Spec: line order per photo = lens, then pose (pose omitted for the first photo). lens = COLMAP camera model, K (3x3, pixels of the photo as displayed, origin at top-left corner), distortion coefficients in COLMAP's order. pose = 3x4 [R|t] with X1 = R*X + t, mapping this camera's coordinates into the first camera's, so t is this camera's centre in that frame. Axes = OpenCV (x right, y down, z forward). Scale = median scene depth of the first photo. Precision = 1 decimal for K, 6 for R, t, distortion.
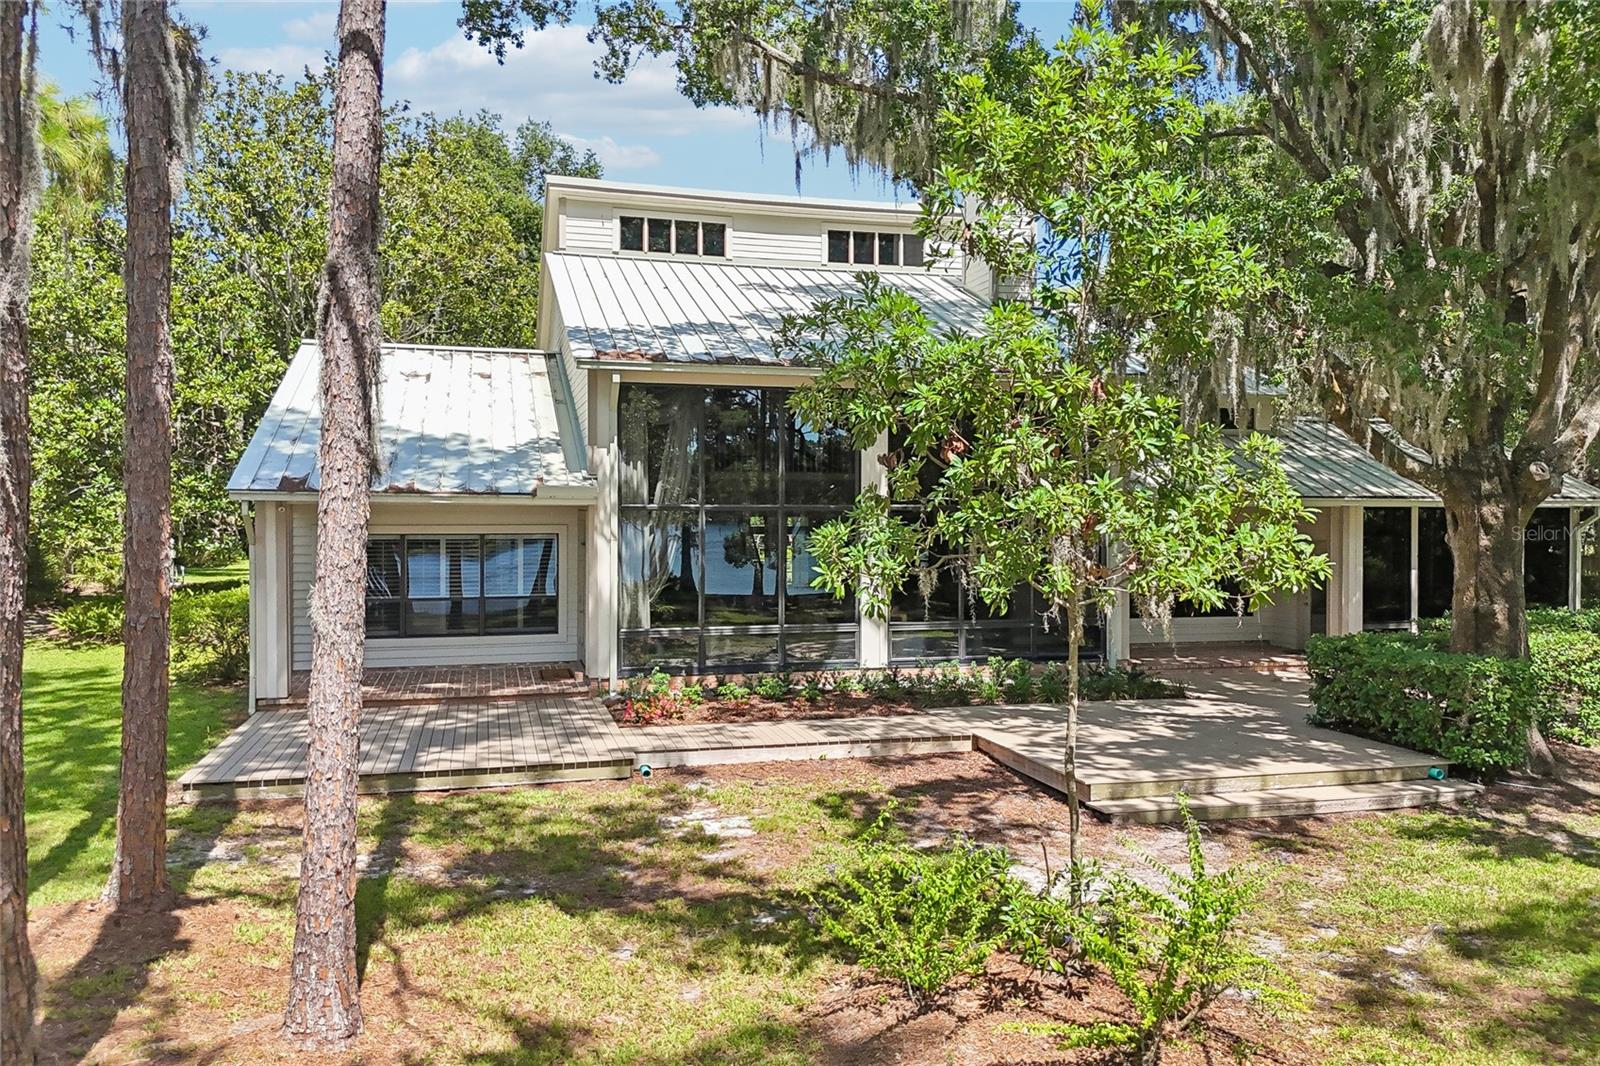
lens RADIAL K [[1153.0, 0, 800.0], [0, 1153.0, 533.0], [0, 0, 1]] dist [0.055811, -0.002696]
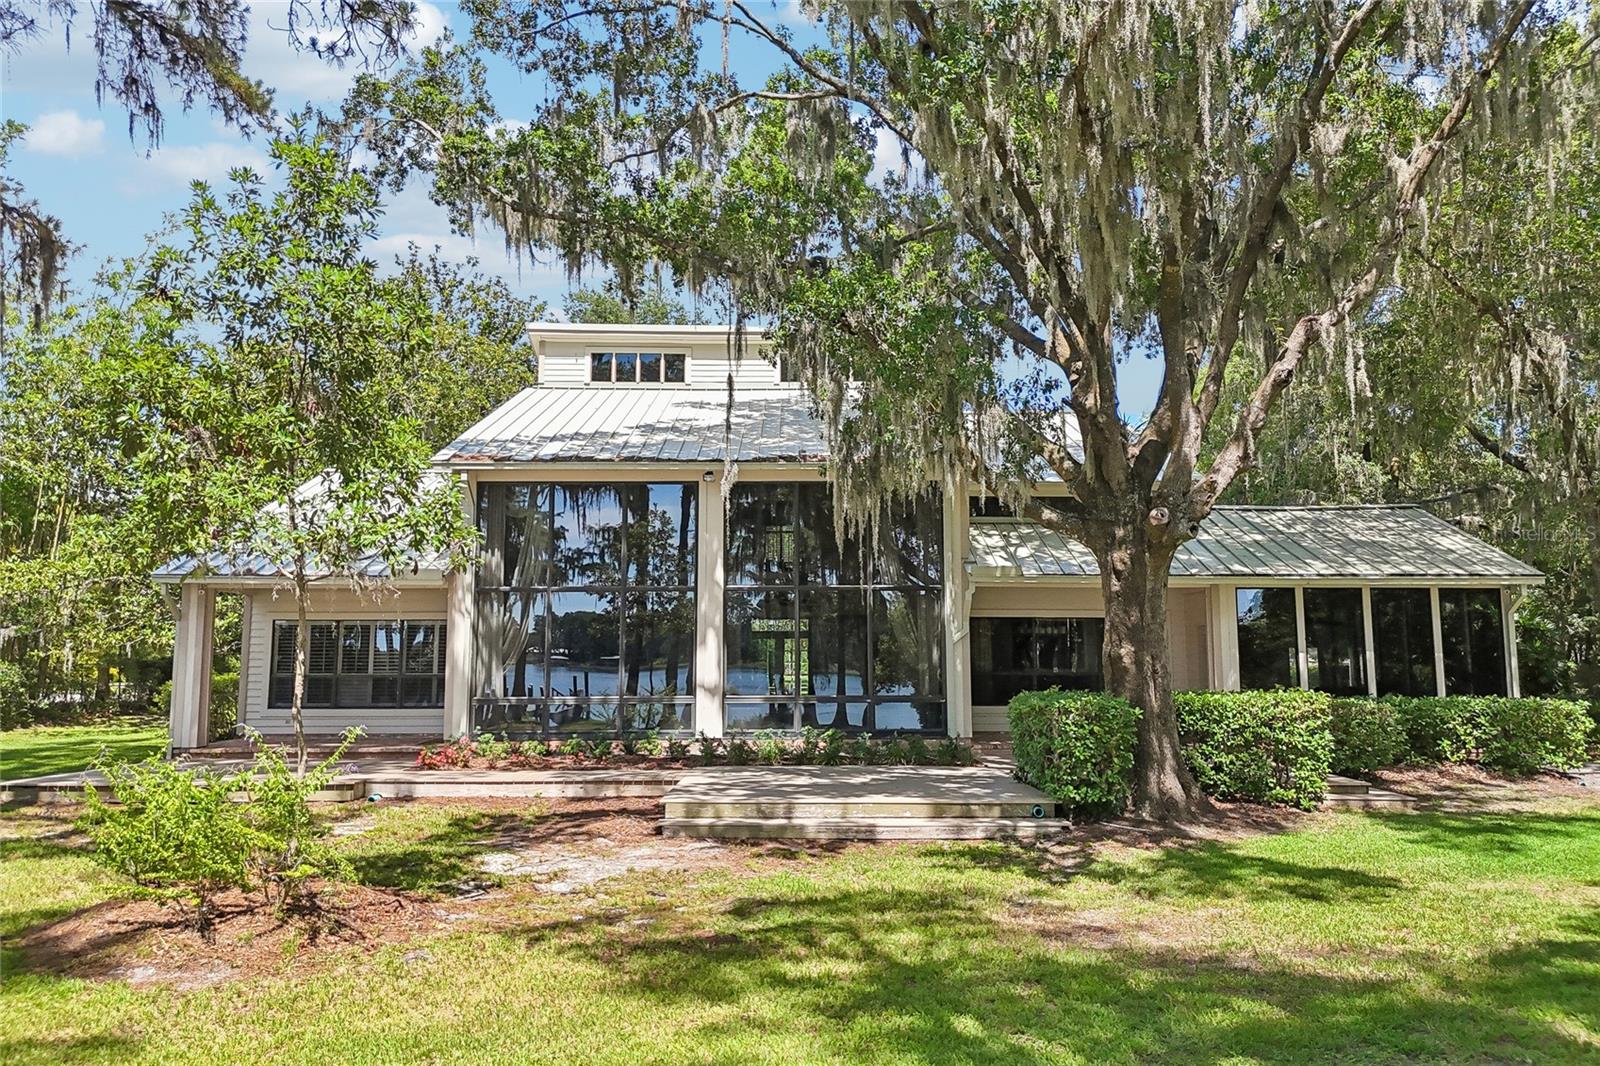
lens RADIAL K [[1153.0, 0, 800.0], [0, 1153.0, 533.0], [0, 0, 1]] dist [0.055811, -0.002696]
pose [[0.966244, -0.028878, -0.256005, 0.448028], [-0.005863, 0.990975, -0.133917, 0.075207], [0.257562, 0.130897, 0.957355, -0.028742]]
